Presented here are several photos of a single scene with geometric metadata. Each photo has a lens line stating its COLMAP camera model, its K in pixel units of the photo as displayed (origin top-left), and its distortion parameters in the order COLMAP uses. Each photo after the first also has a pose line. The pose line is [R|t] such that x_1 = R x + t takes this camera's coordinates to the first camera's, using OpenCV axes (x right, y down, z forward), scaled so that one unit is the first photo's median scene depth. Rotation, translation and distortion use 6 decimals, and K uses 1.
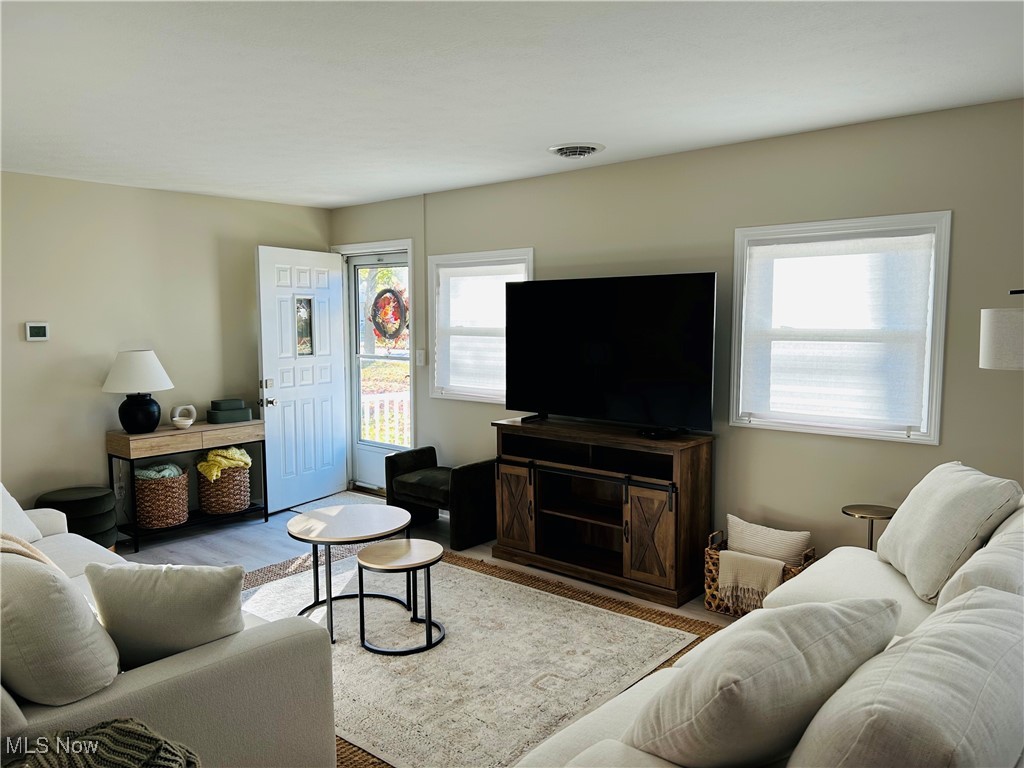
lens RADIAL K [[770.8, 0, 514.1], [0, 770.8, 389.1], [0, 0, 1]] dist [0.061864, -0.076893]
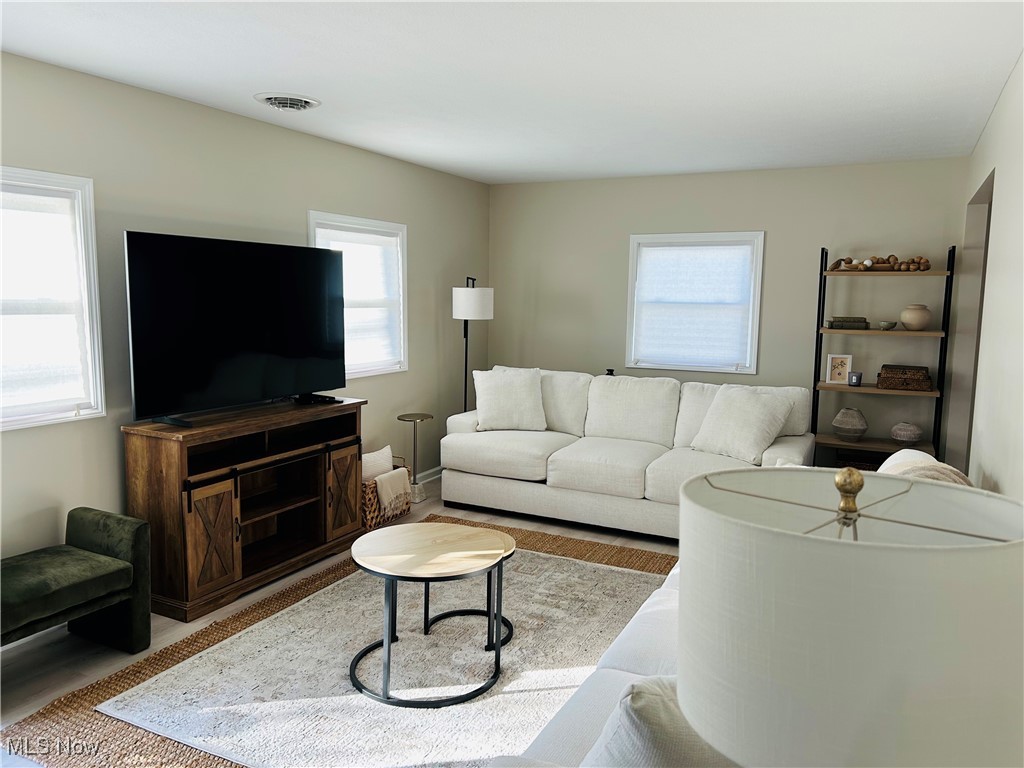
lens RADIAL K [[770.8, 0, 511.9], [0, 770.8, 401.3], [0, 0, 1]] dist [0.061864, -0.076893]
pose [[-0.259892, -0.133737, 0.956332, -0.917982], [0.078242, 0.984190, 0.158896, -0.090079], [-0.962463, 0.116121, -0.245319, 1.035886]]
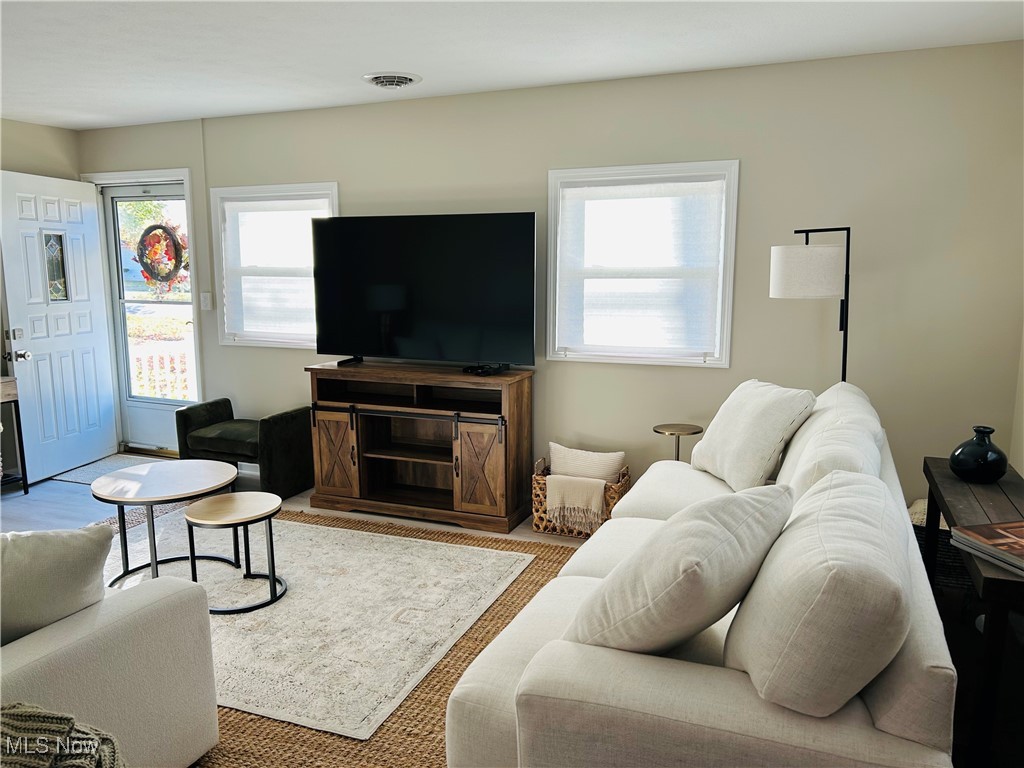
lens RADIAL K [[770.8, 0, 512.1], [0, 770.8, 390.5], [0, 0, 1]] dist [0.061864, -0.076893]
pose [[0.947667, -0.048275, 0.315591, -0.105903], [0.027713, 0.997209, 0.069323, 0.014832], [-0.318056, -0.056949, 0.946360, 0.015054]]
